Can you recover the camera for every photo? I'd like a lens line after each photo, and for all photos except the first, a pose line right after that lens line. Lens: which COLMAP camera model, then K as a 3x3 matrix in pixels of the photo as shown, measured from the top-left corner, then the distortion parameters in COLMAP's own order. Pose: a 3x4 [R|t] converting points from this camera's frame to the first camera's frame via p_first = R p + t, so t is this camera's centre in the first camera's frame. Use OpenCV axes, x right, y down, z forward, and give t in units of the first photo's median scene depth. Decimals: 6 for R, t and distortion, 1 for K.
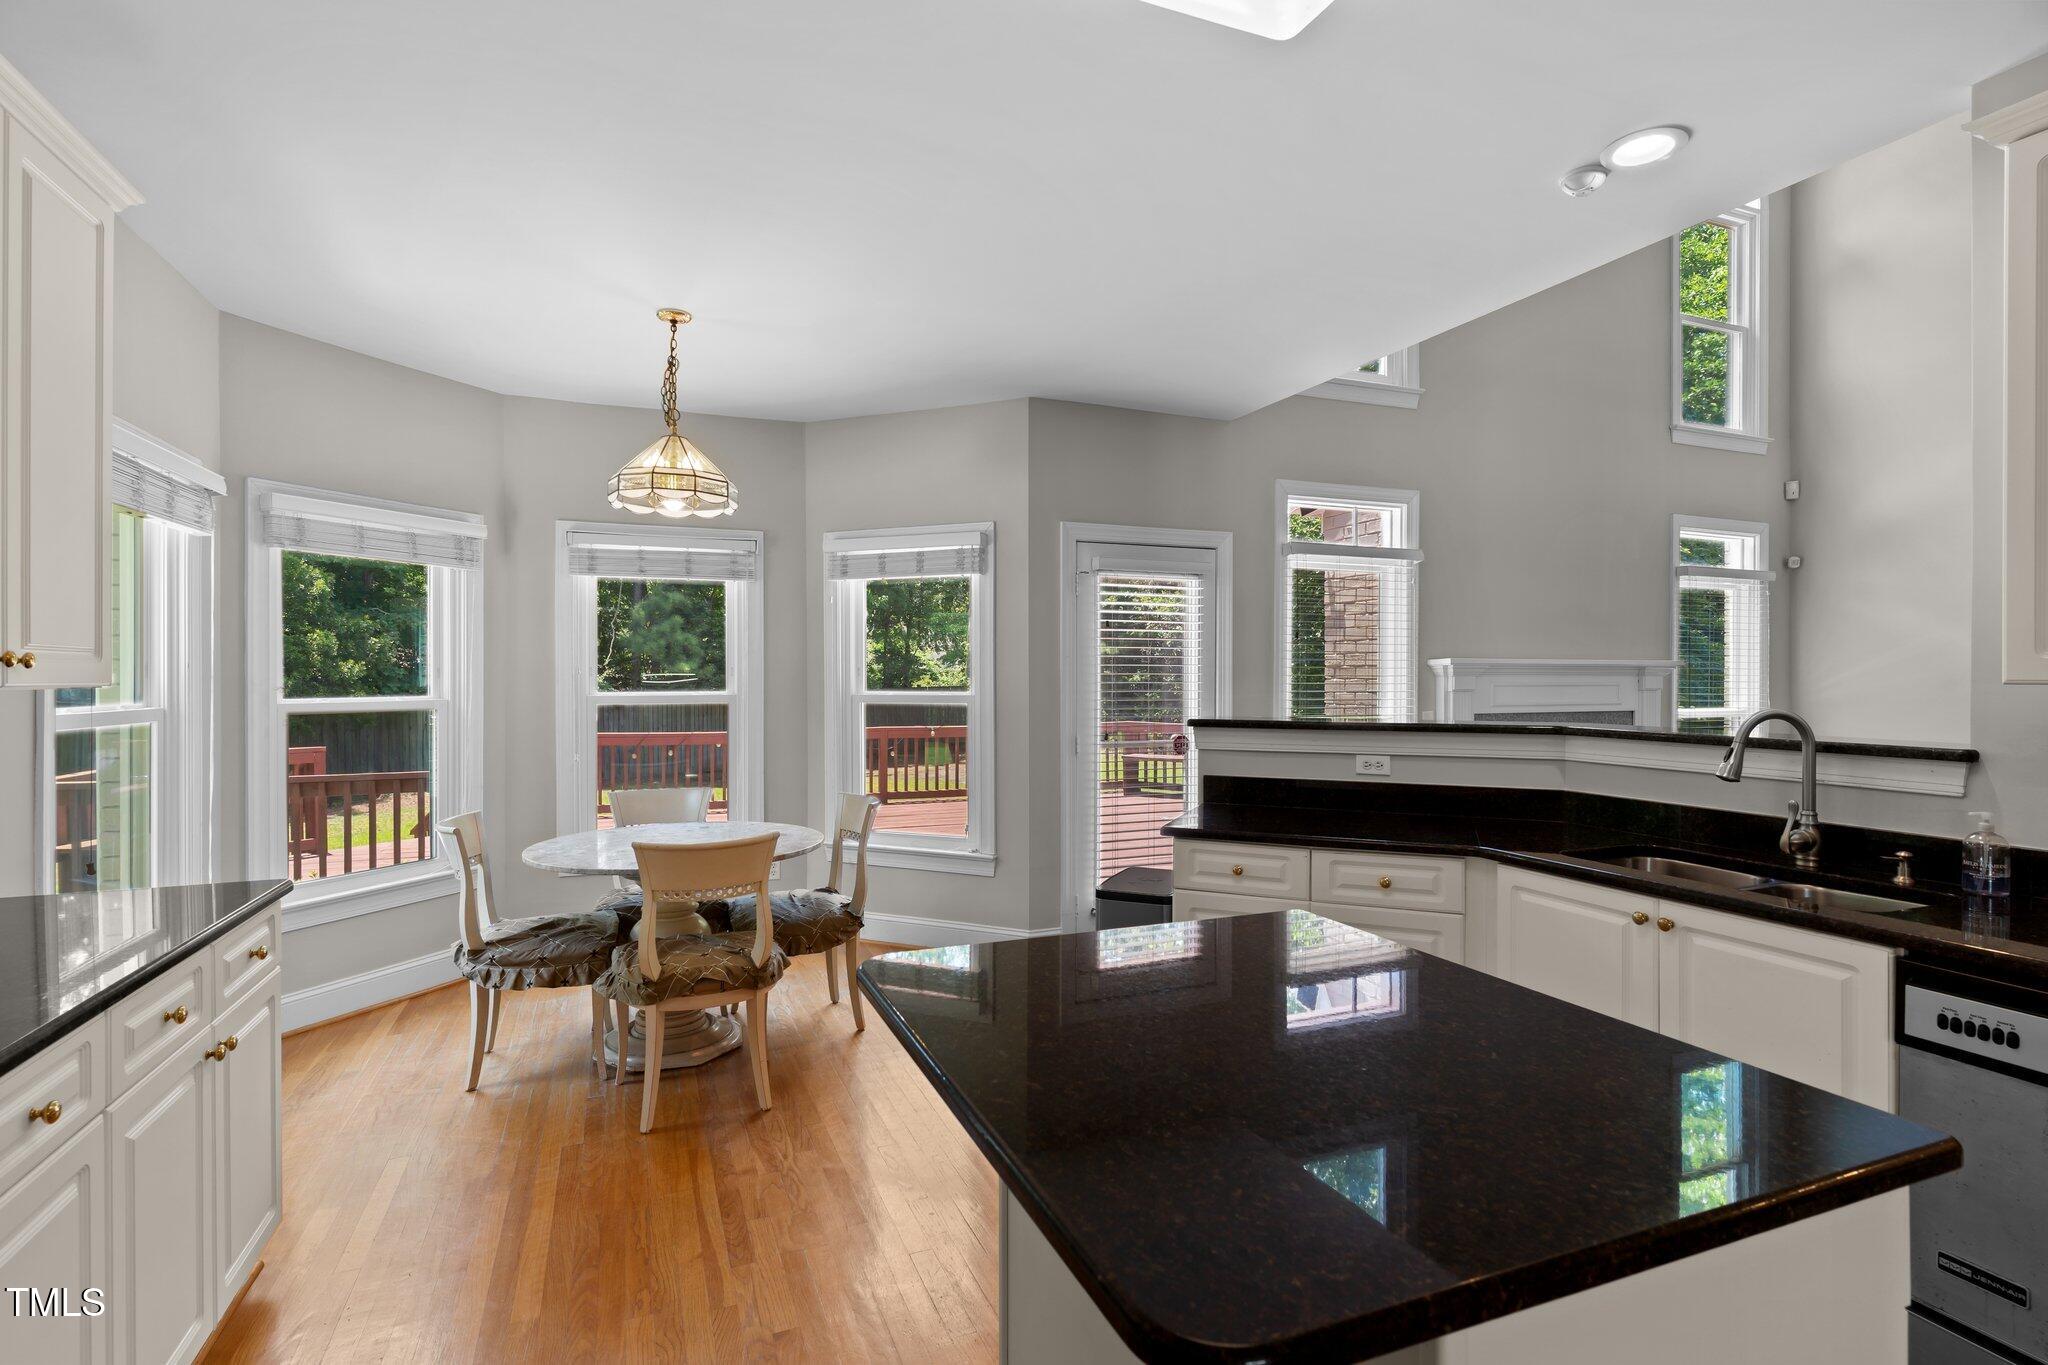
lens RADIAL K [[981.7, 0, 1013.1], [0, 981.7, 685.4], [0, 0, 1]] dist [0.001309, -0.002172]
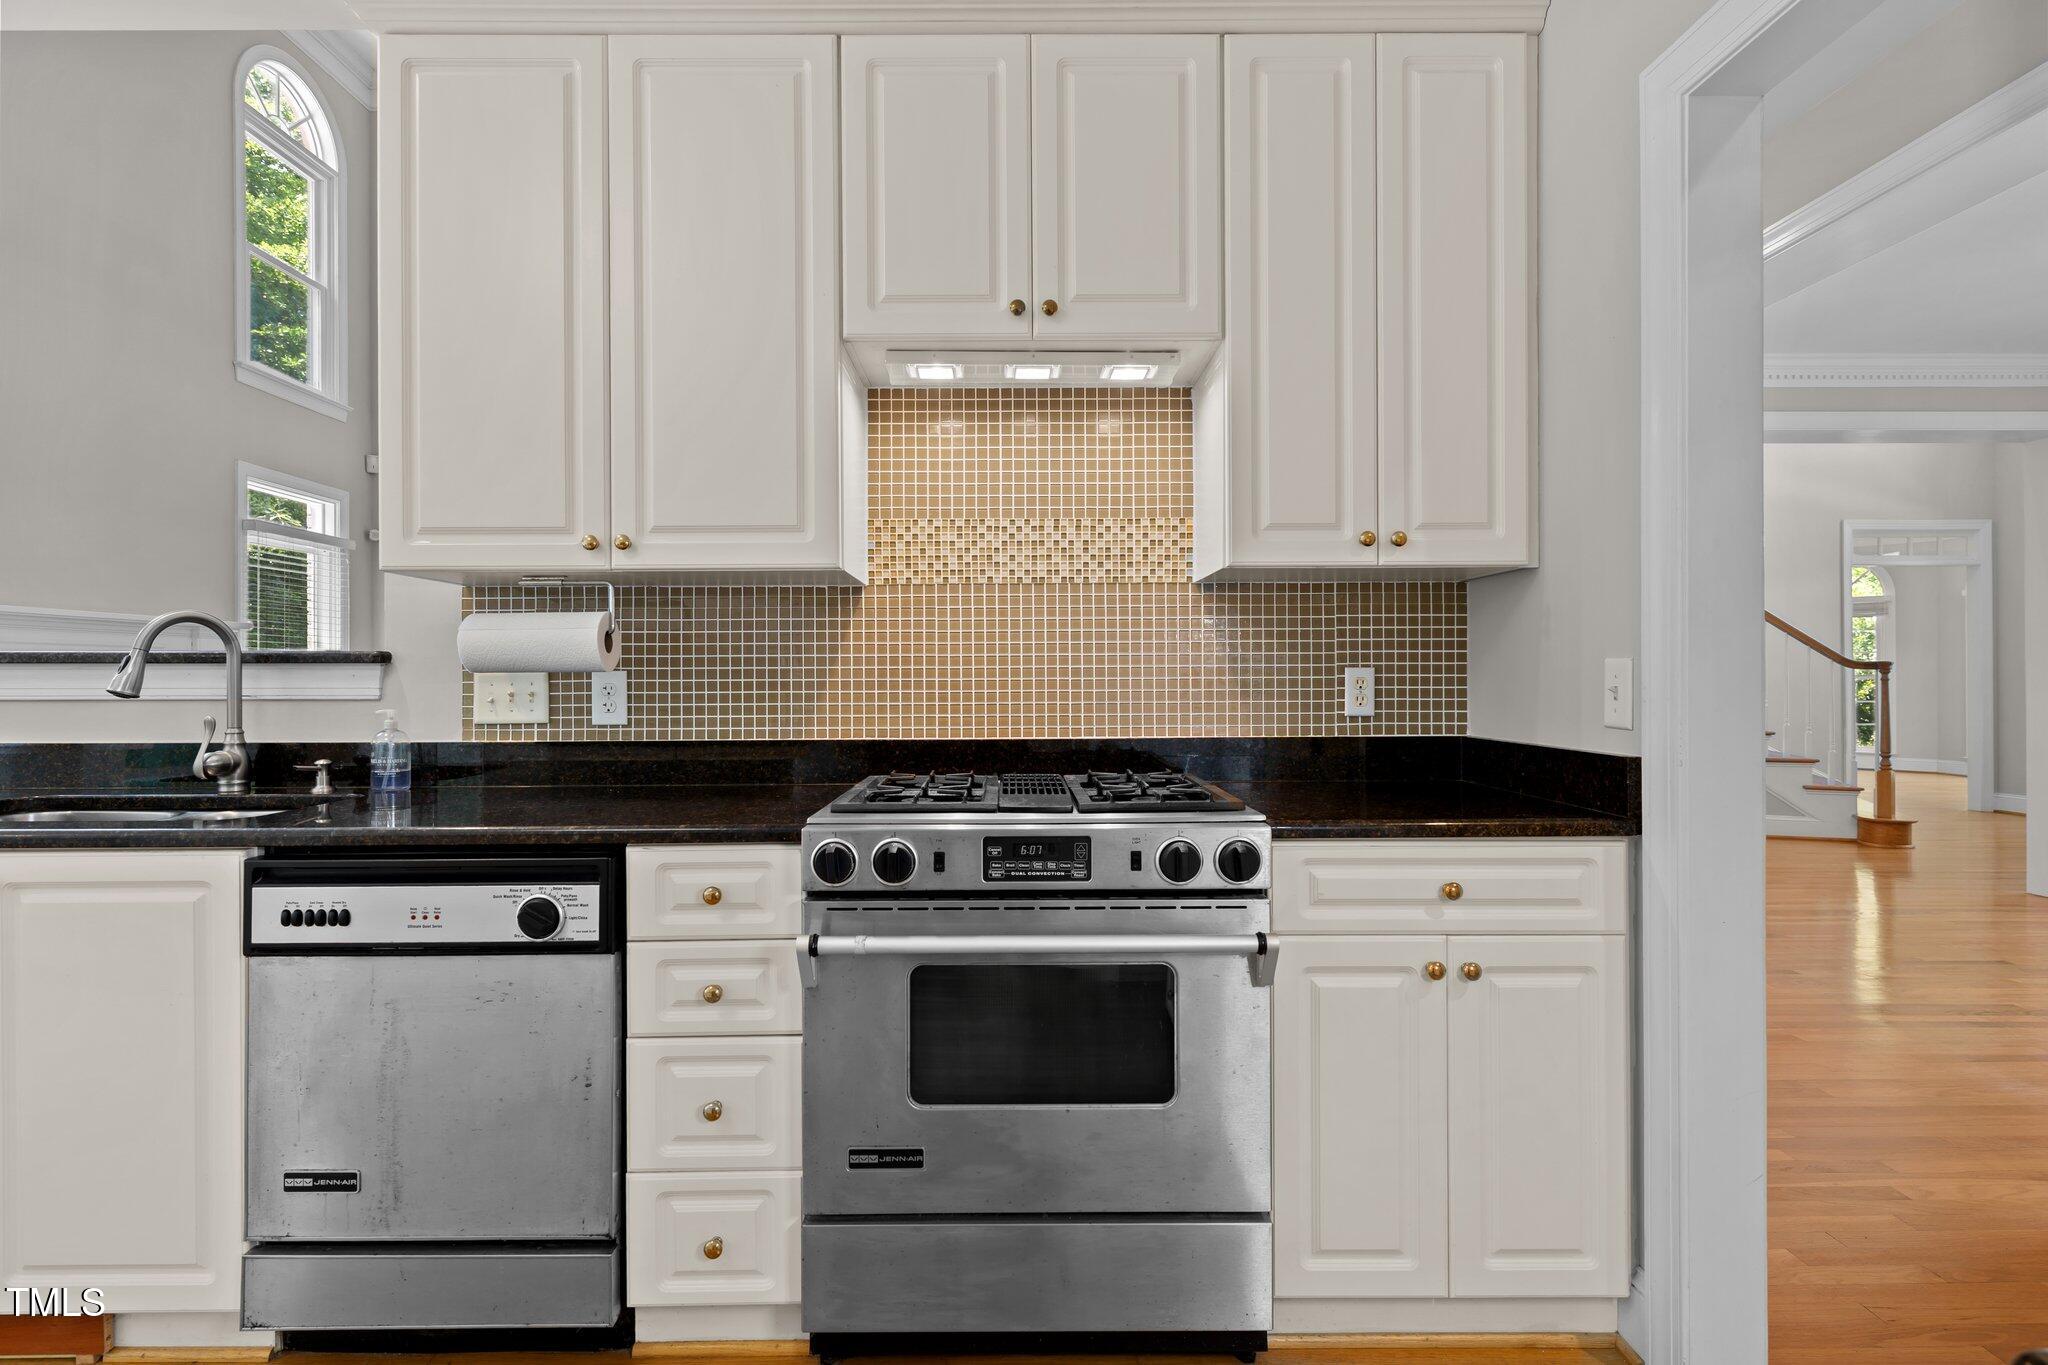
lens RADIAL K [[981.7, 0, 1025.2], [0, 981.7, 675.6], [0, 0, 1]] dist [0.001309, -0.002172]
pose [[0.360051, -0.001543, 0.932931, 0.174201], [0.013308, 0.999905, -0.003483, 0.065610], [-0.932838, 0.013670, 0.360037, 0.014208]]
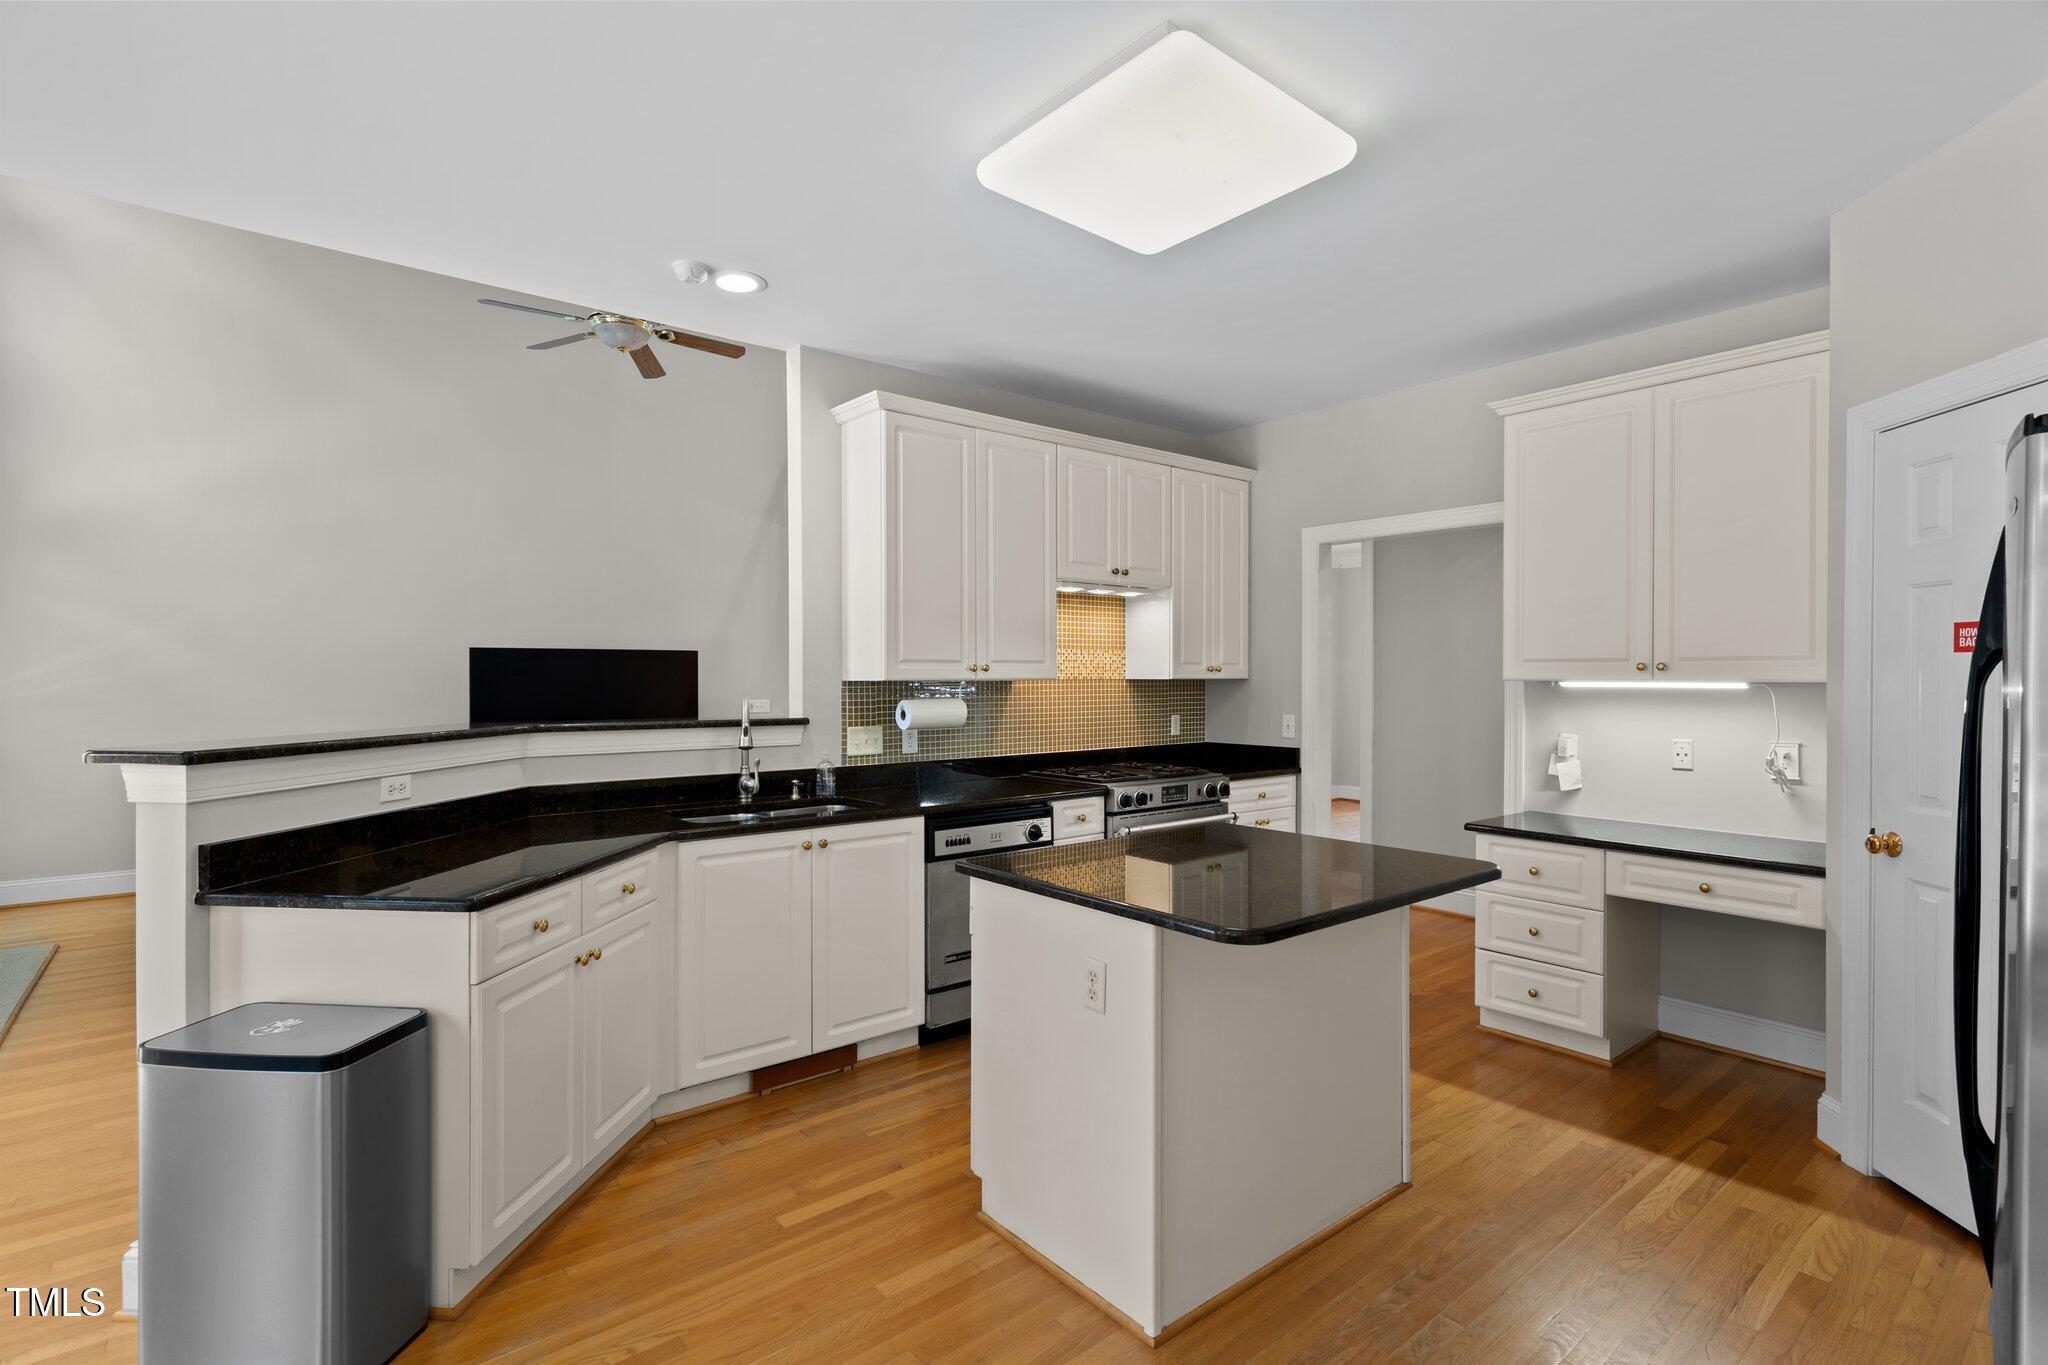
lens RADIAL K [[981.7, 0, 1011.5], [0, 981.7, 685.0], [0, 0, 1]] dist [0.001309, -0.002172]
pose [[-0.301973, -0.009235, 0.953272, -0.539362], [0.008388, 0.999889, 0.012343, -0.008173], [-0.953280, 0.011723, -0.301862, 0.754839]]
